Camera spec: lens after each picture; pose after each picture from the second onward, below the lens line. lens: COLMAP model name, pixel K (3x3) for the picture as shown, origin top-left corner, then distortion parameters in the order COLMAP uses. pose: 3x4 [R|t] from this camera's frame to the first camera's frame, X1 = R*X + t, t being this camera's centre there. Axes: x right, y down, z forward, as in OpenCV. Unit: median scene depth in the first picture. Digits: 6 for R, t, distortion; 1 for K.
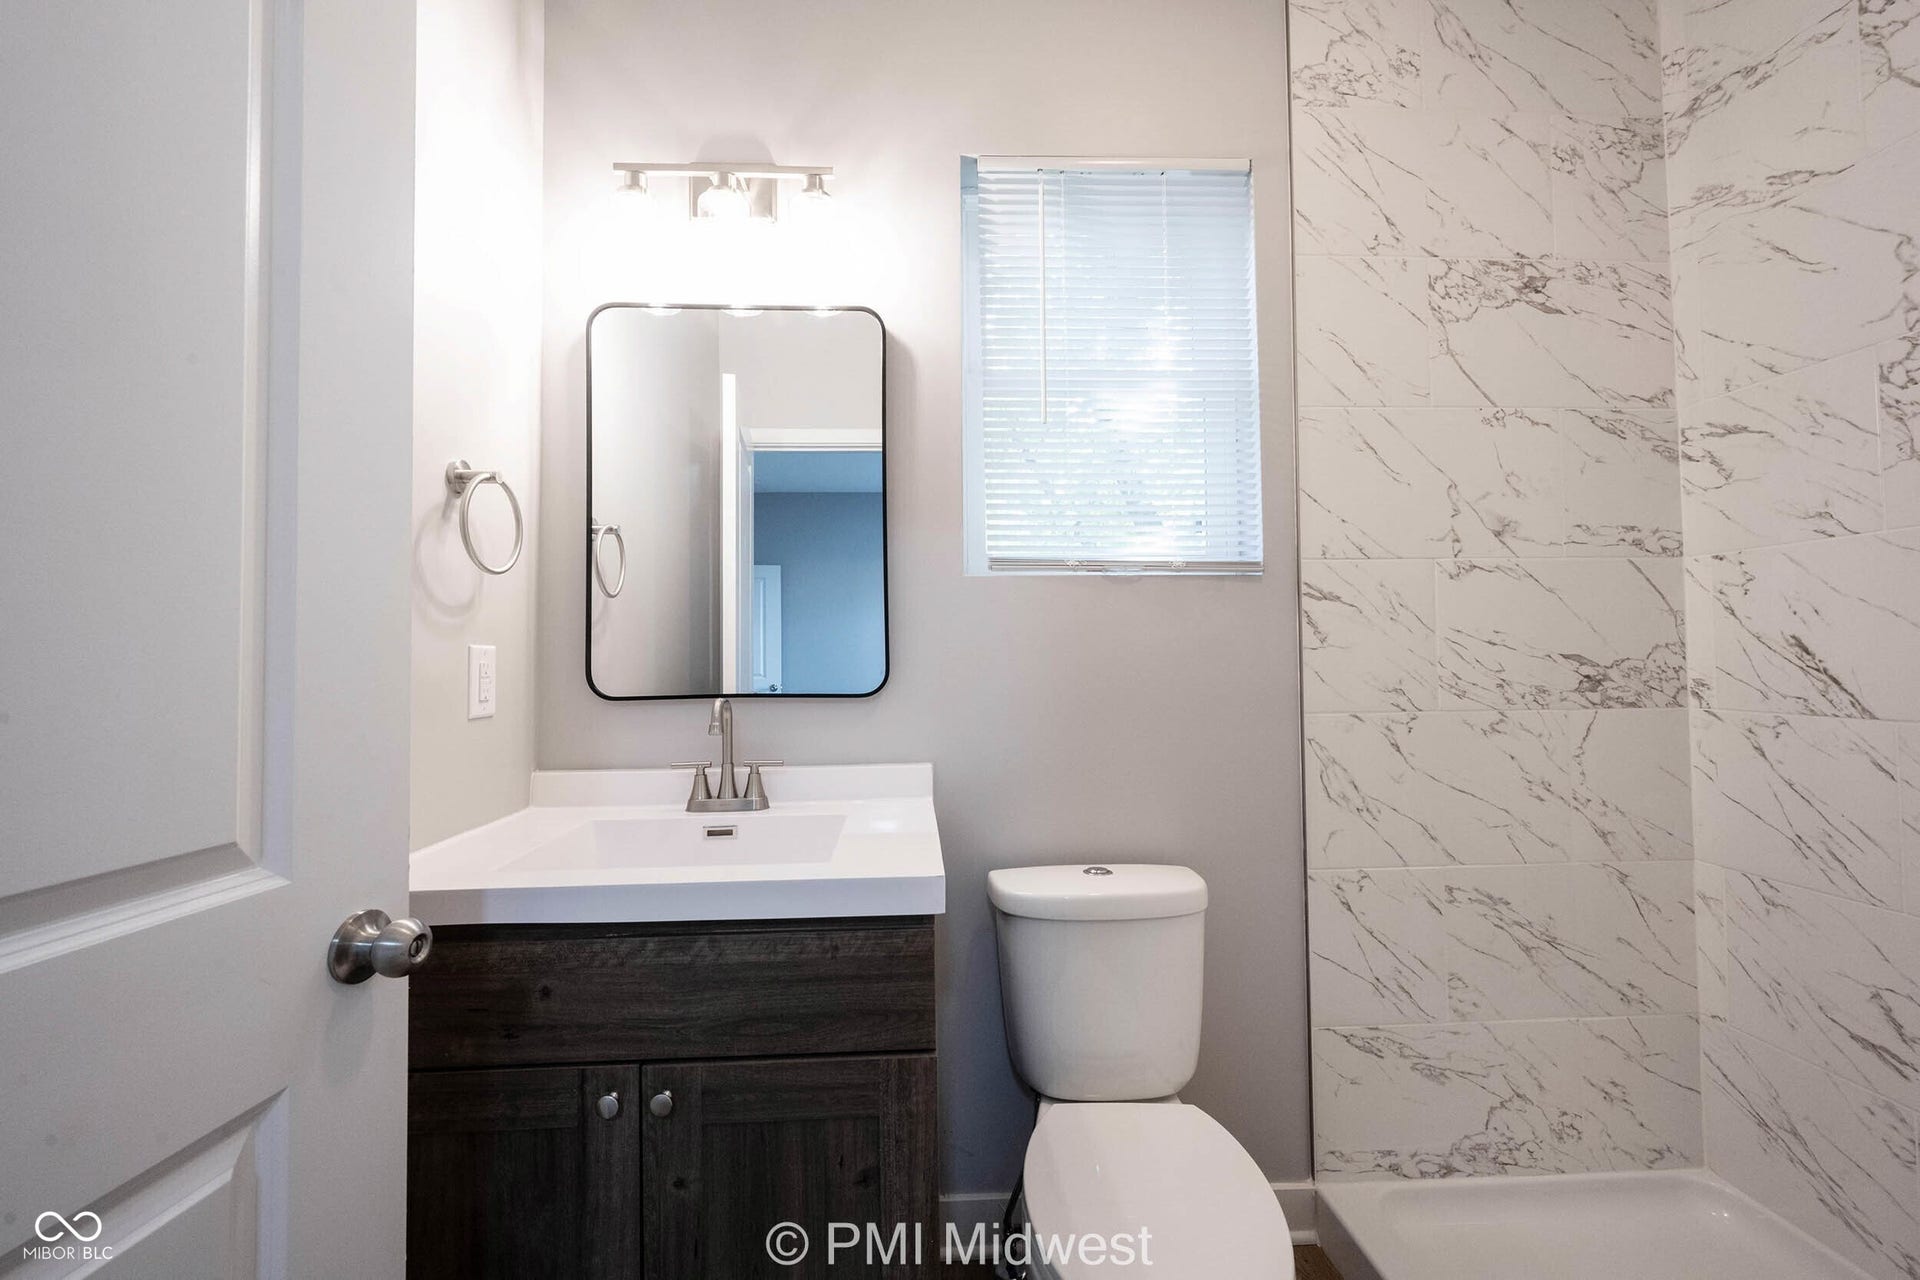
lens RADIAL K [[760.6, 0, 958.3], [0, 760.6, 647.7], [0, 0, 1]] dist [-0.000441, -0.000238]
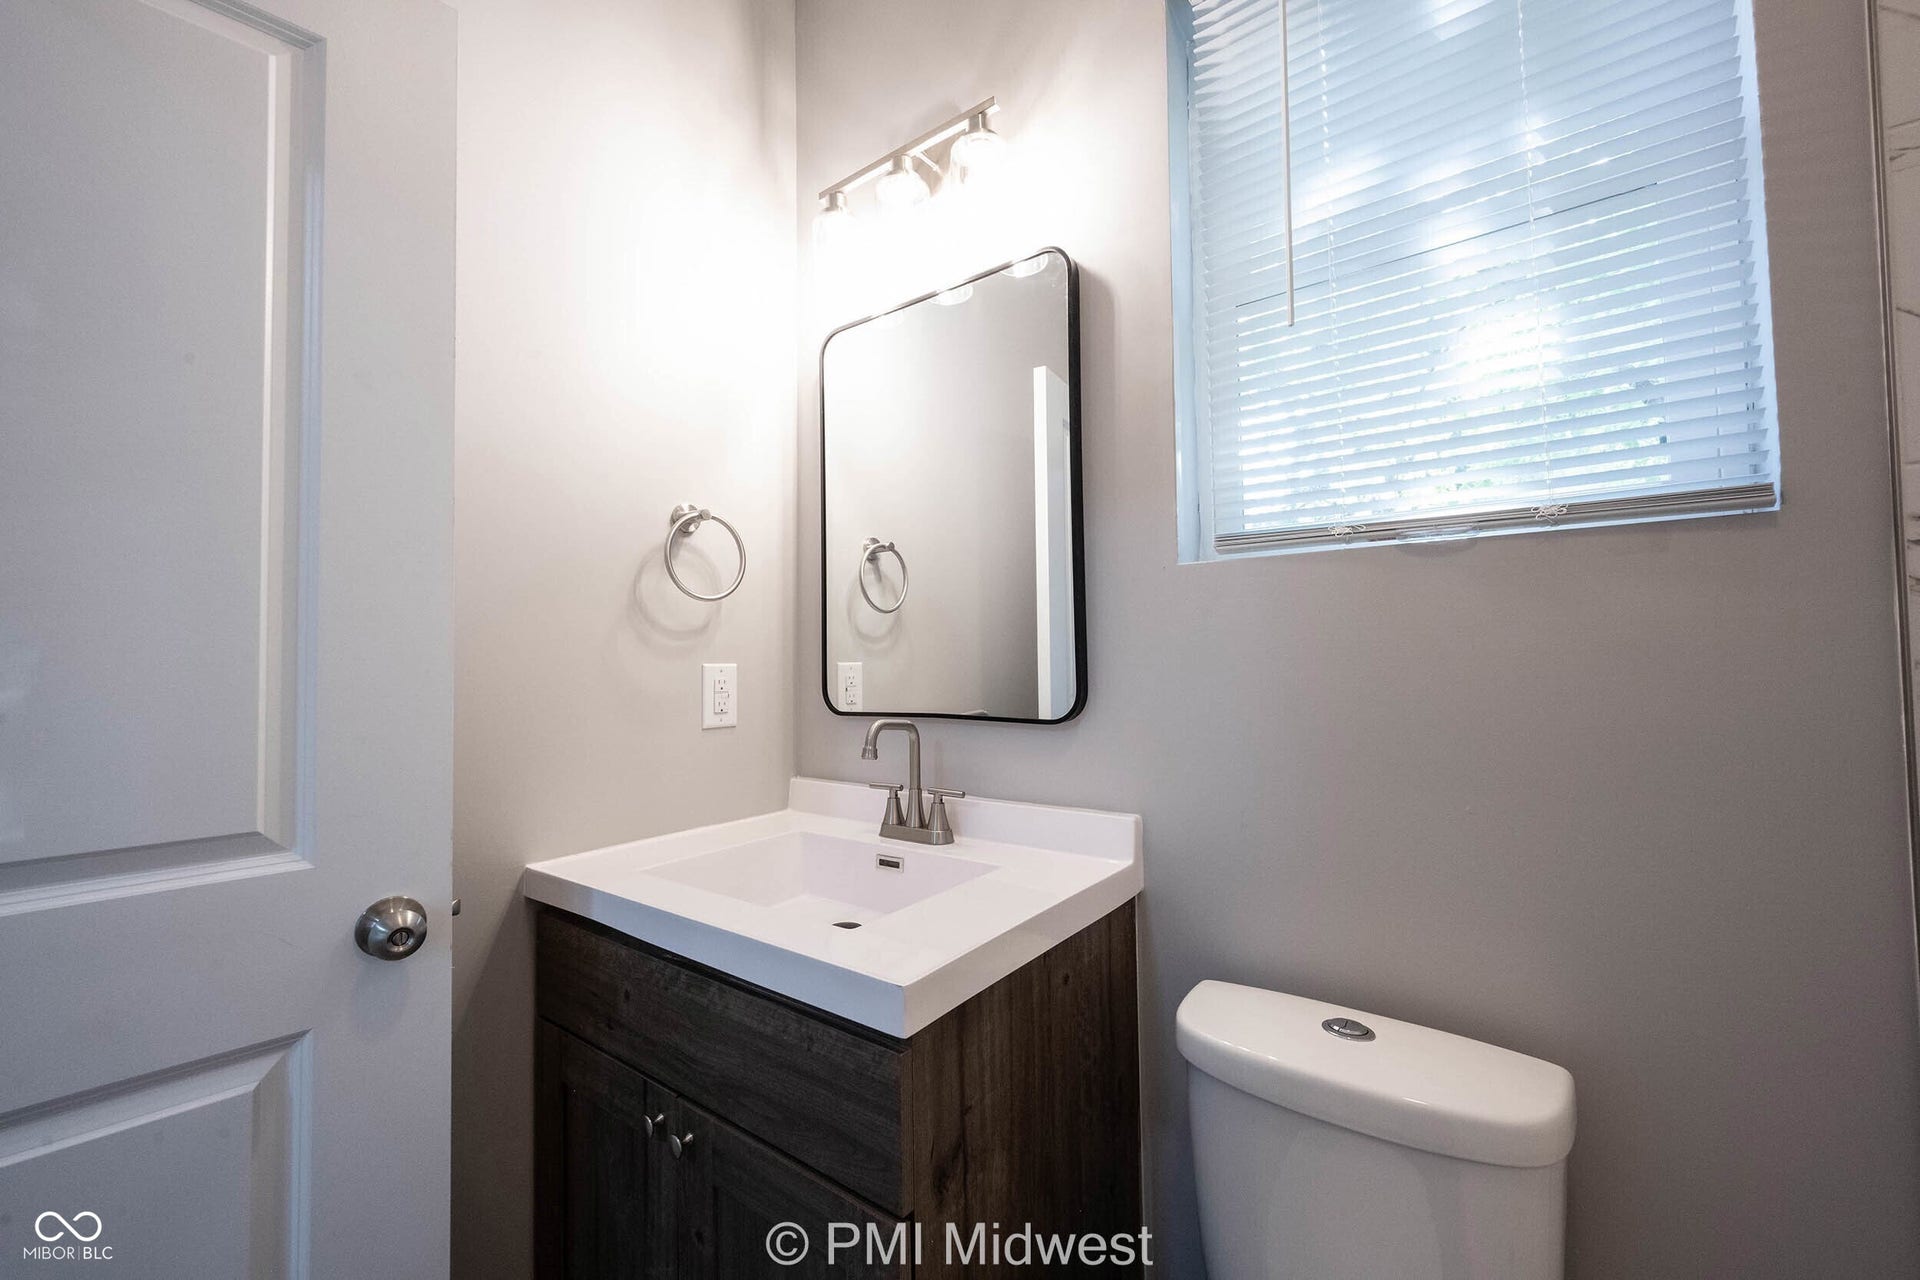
lens RADIAL K [[760.6, 0, 955.5], [0, 760.6, 647.4], [0, 0, 1]] dist [-0.000441, -0.000238]
pose [[0.763945, -0.013898, -0.645131, 0.389040], [0.013936, 0.999890, -0.005038, -0.017680], [0.645131, -0.005142, 0.764055, 0.373647]]
